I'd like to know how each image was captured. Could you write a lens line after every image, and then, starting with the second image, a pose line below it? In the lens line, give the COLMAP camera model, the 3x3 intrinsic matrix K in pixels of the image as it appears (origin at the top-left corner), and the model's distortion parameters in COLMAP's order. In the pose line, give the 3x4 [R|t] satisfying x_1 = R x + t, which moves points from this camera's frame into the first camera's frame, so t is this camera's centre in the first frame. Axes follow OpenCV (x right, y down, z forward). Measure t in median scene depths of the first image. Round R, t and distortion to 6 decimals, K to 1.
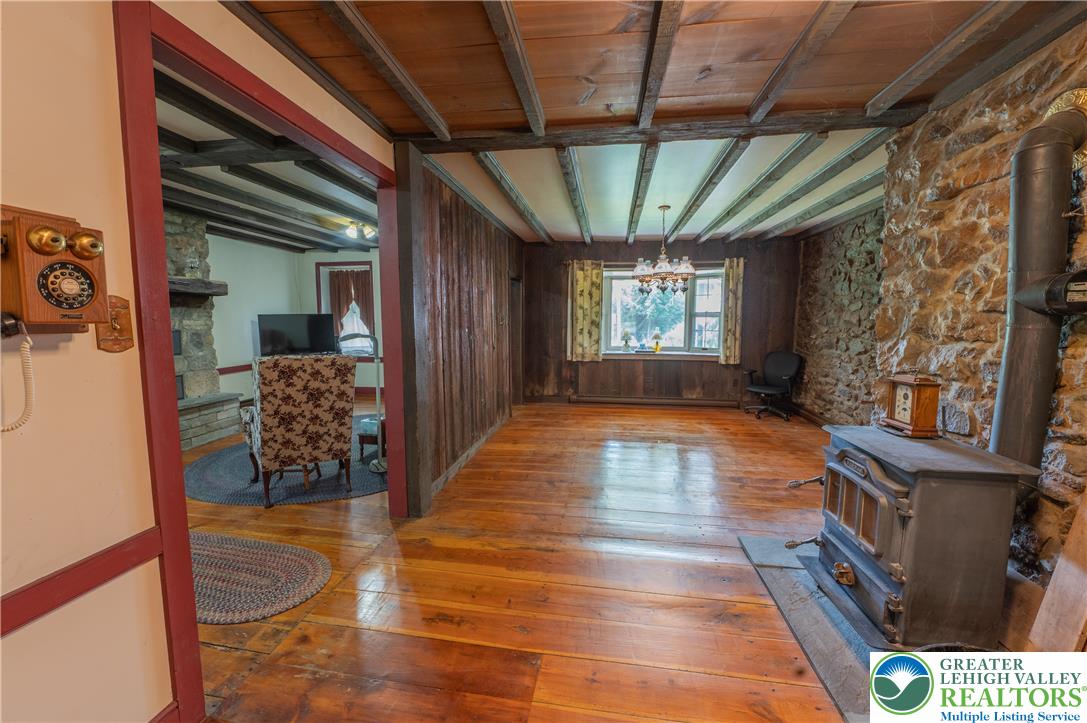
lens RADIAL K [[431.5, 0, 543.5], [0, 431.5, 361.5], [0, 0, 1]] dist [-0.011380, -0.000115]
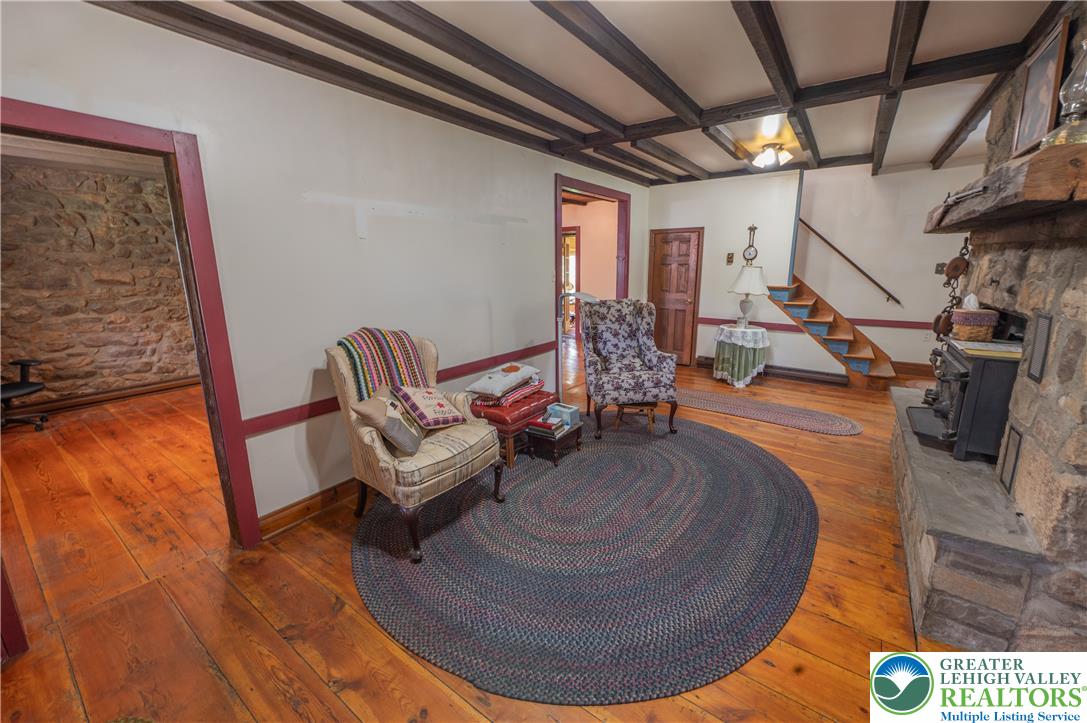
lens RADIAL K [[431.5, 0, 543.5], [0, 431.5, 361.5], [0, 0, 1]] dist [-0.011380, -0.000115]
pose [[-0.888731, -0.090991, 0.449308, -1.388571], [0.054410, 0.952240, 0.300465, -0.348765], [-0.455189, 0.291480, -0.841334, 3.211132]]
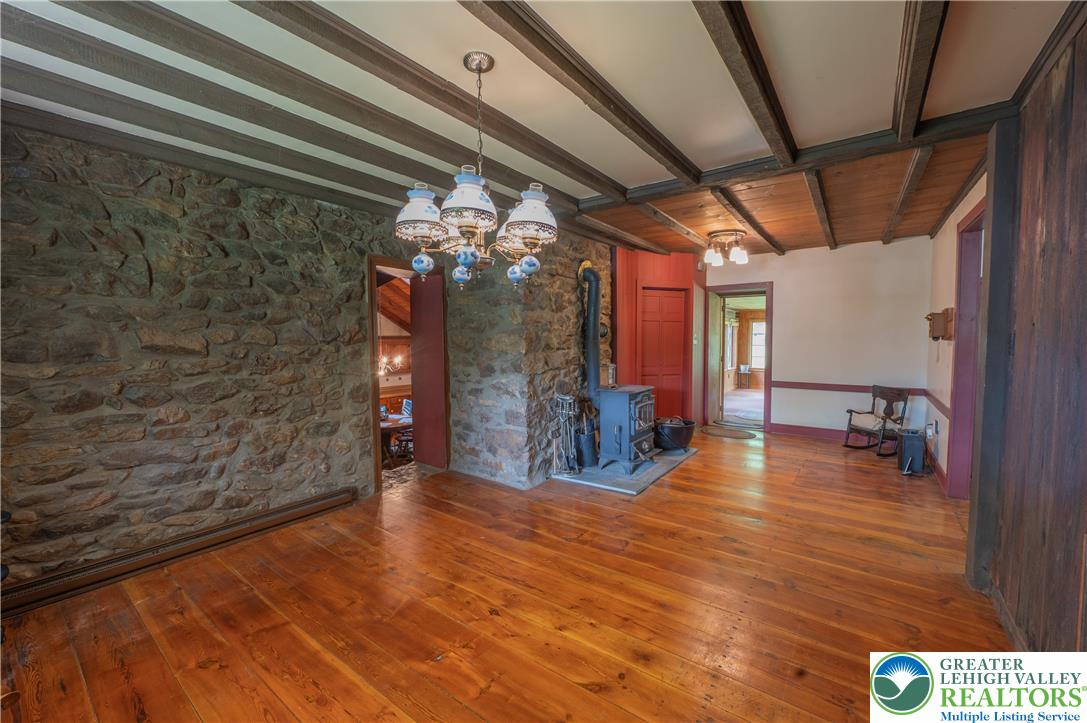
lens RADIAL K [[431.5, 0, 543.5], [0, 431.5, 361.5], [0, 0, 1]] dist [-0.011380, -0.000115]
pose [[-0.879029, -0.021214, 0.476296, 0.070321], [0.052397, 0.988659, 0.140737, -0.284885], [-0.473880, 0.148669, -0.867949, 2.825967]]
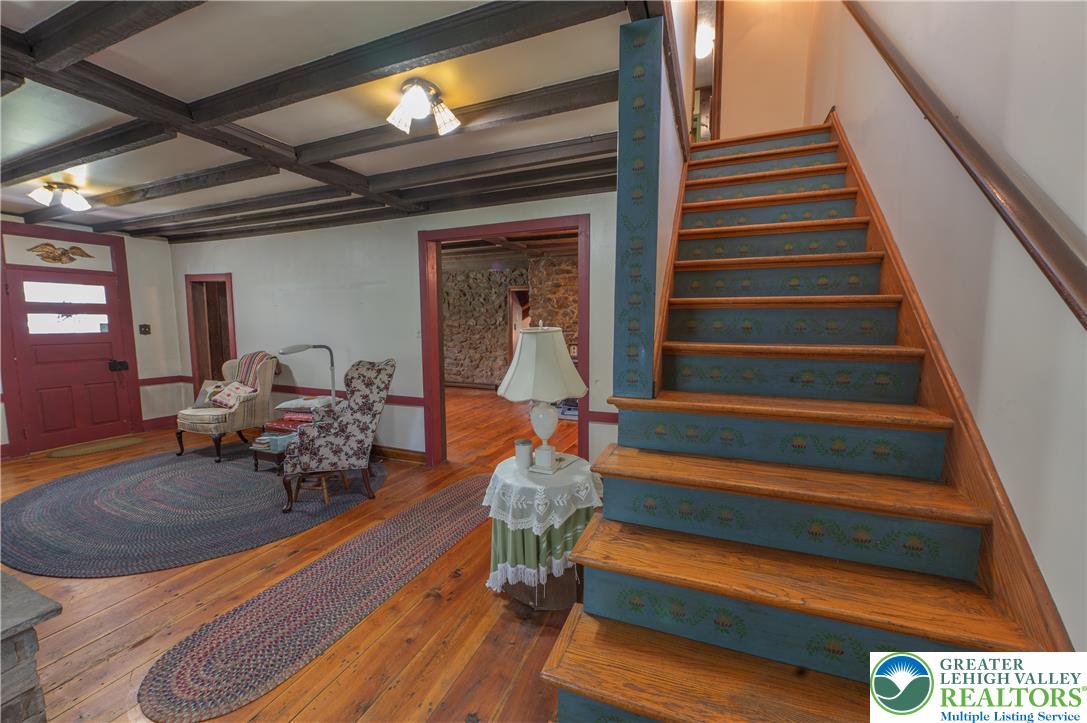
lens RADIAL K [[420.1, 0, 543.5], [0, 420.1, 361.5], [0, 0, 1]] dist [-0.010596, -0.000039]
pose [[0.236517, -0.094382, 0.967032, -2.234891], [0.094647, 0.992776, 0.073746, -0.074946], [-0.967007, 0.074084, 0.243741, 0.388245]]
